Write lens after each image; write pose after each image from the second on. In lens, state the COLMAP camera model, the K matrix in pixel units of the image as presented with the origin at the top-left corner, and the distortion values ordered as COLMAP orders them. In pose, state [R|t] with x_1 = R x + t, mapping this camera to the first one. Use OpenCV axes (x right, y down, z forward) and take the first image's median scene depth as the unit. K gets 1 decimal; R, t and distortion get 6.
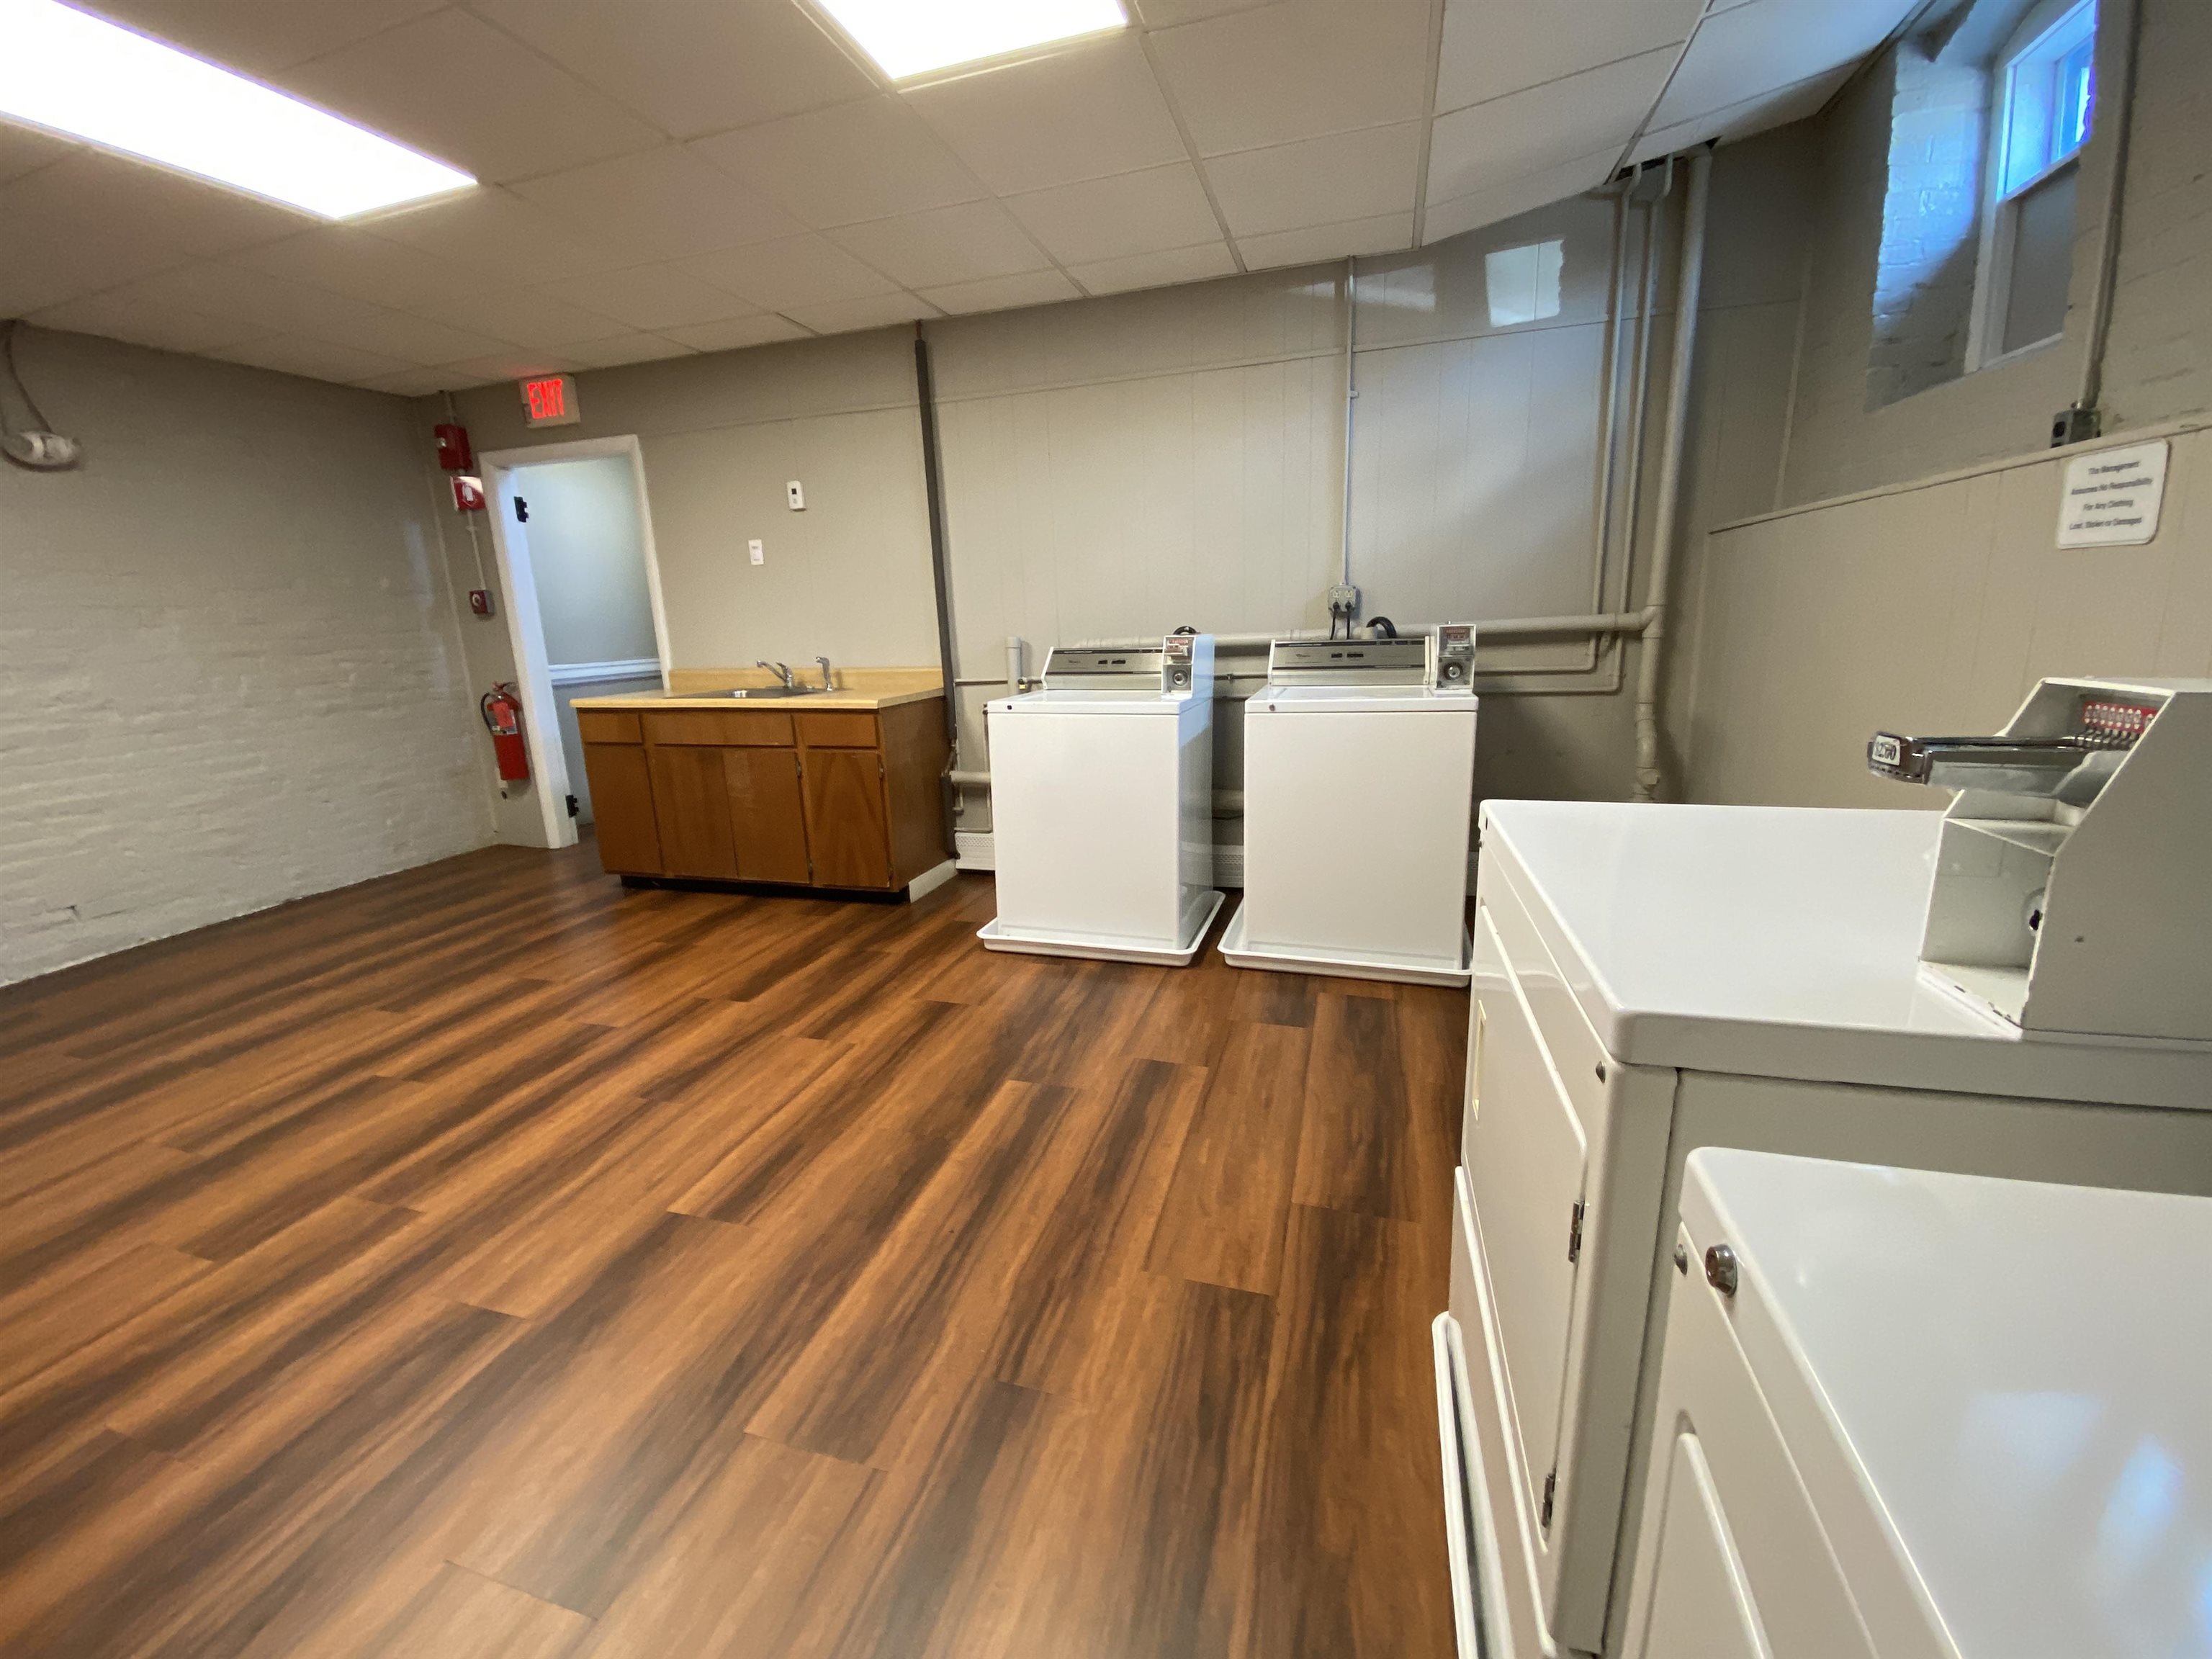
lens RADIAL K [[898.4, 0, 1099.8], [0, 898.4, 832.0], [0, 0, 1]] dist [0.056462, -0.035462]
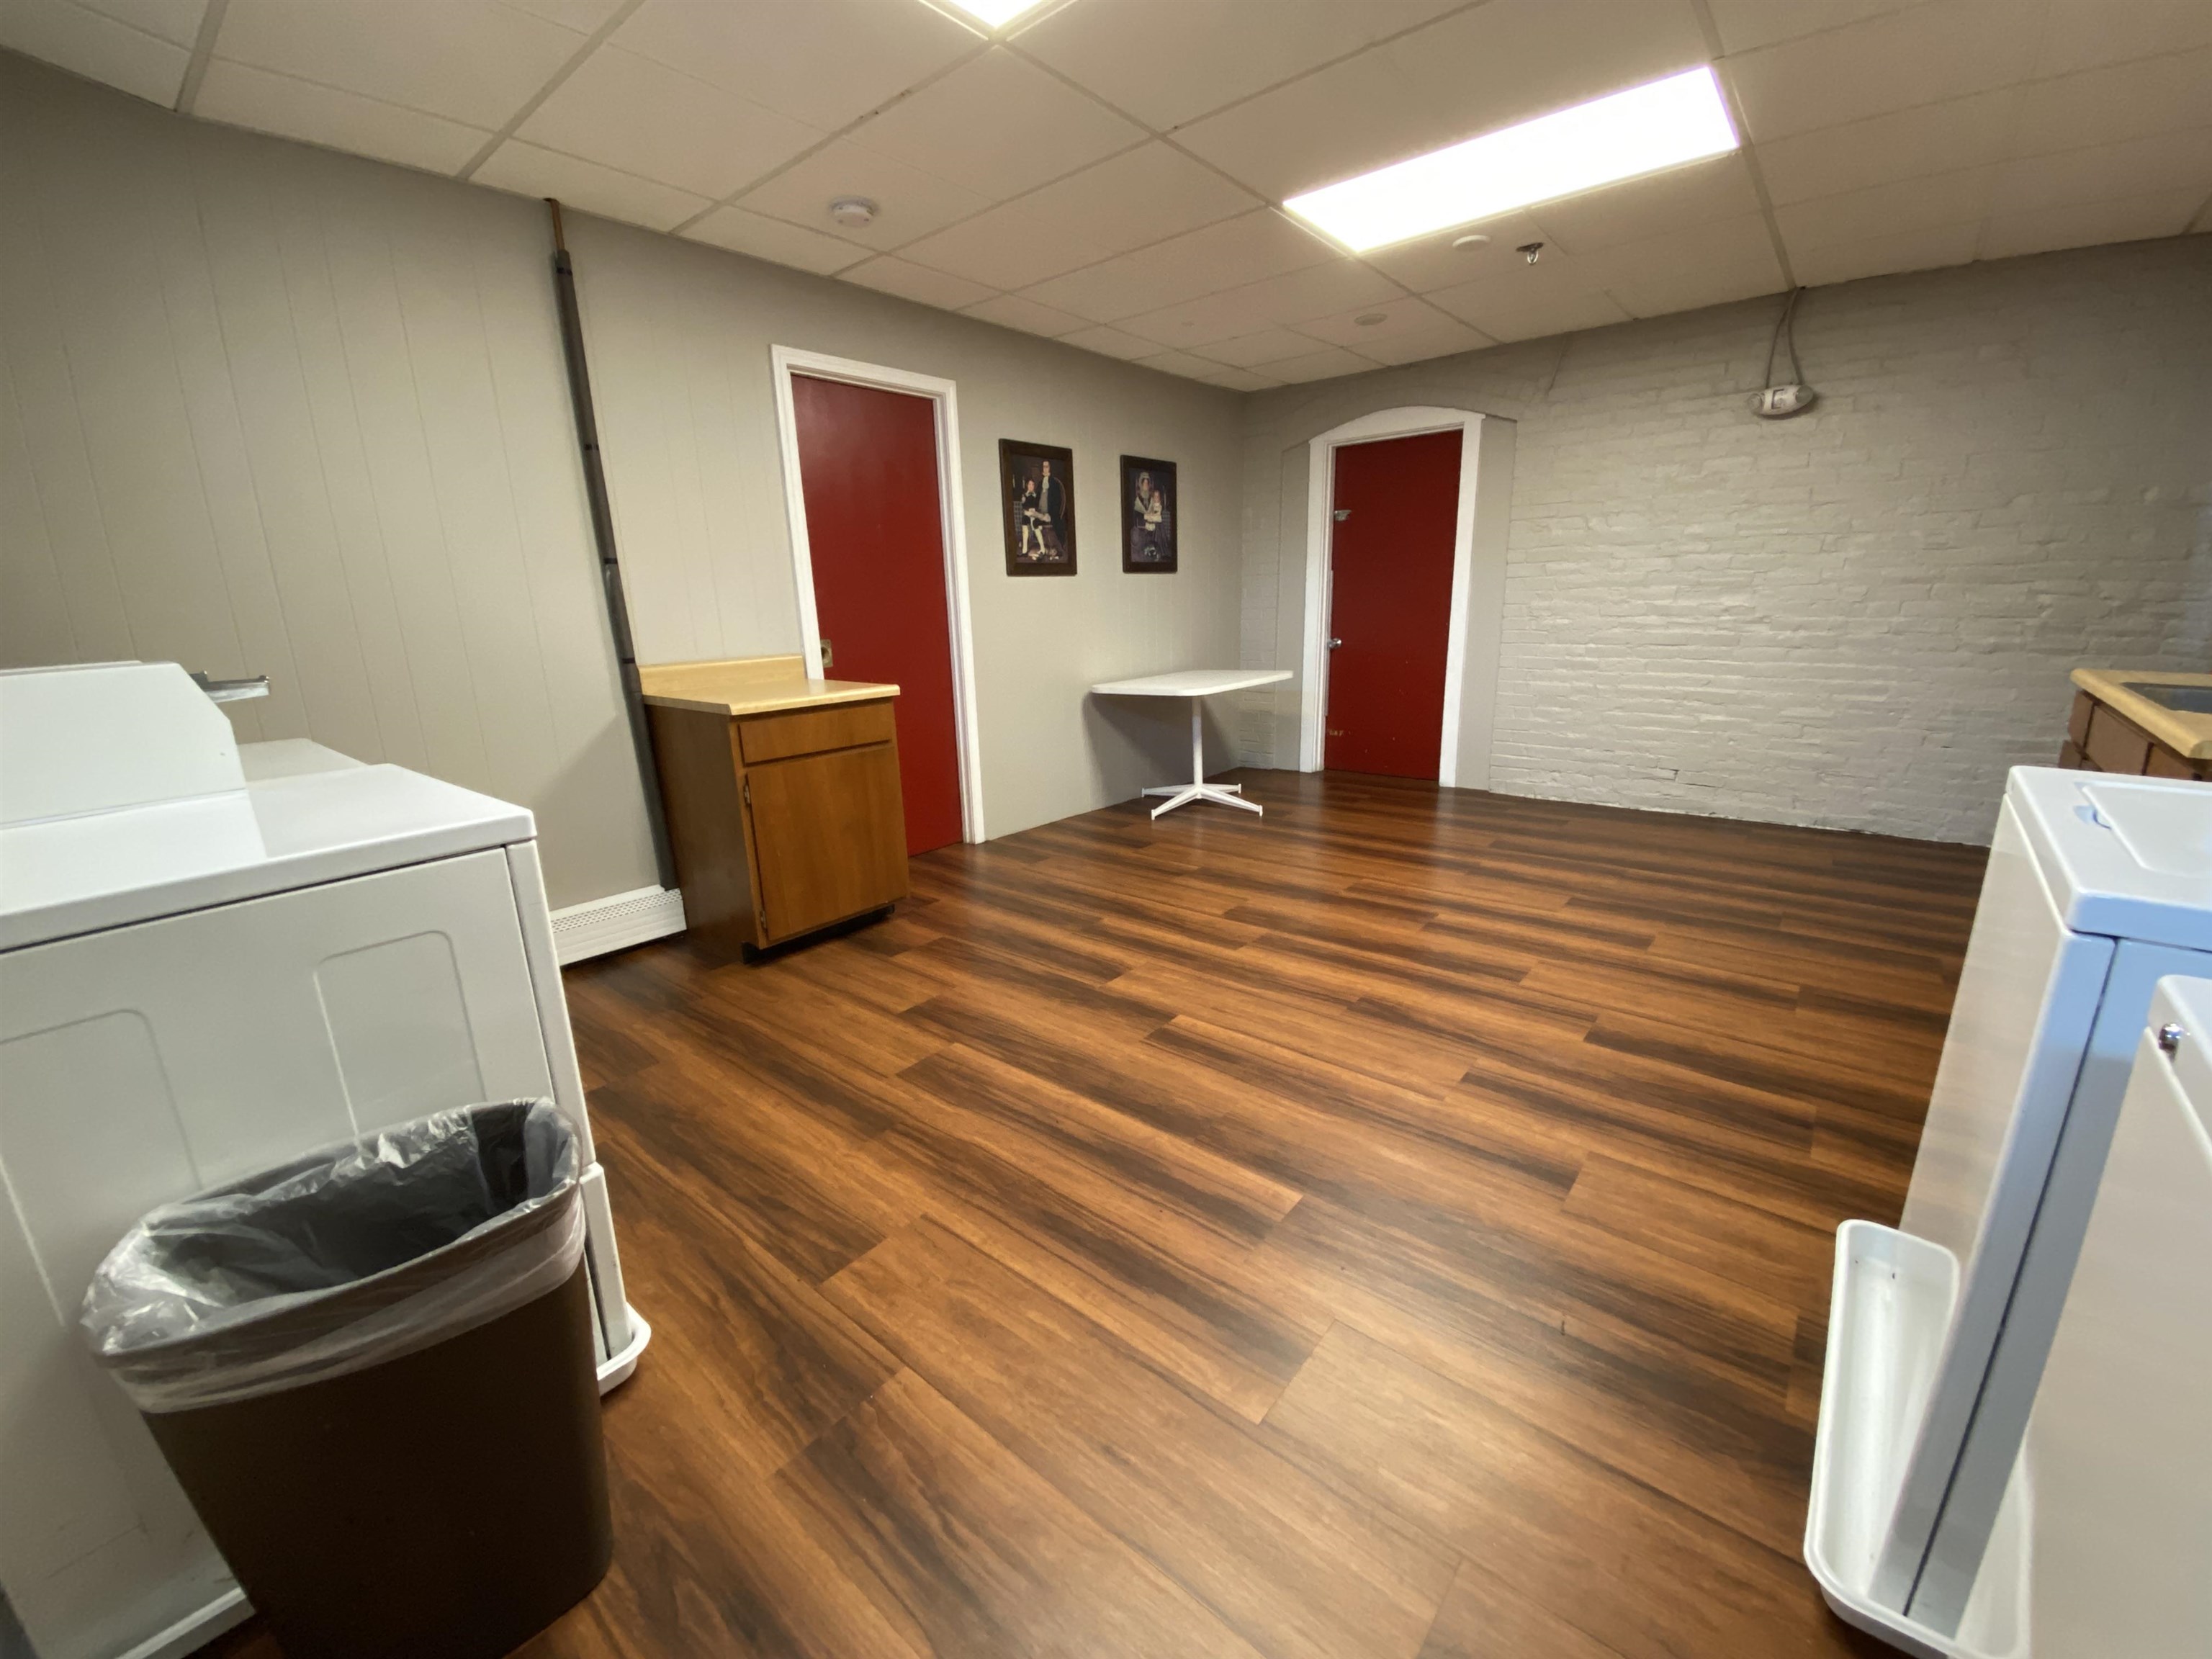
lens RADIAL K [[898.4, 0, 1099.8], [0, 898.4, 832.0], [0, 0, 1]] dist [0.056462, -0.035462]
pose [[-0.400994, 0.281062, -0.871899, 0.565192], [-0.176602, 0.910200, 0.374629, -0.270357], [0.898897, 0.304203, -0.315349, 1.013769]]
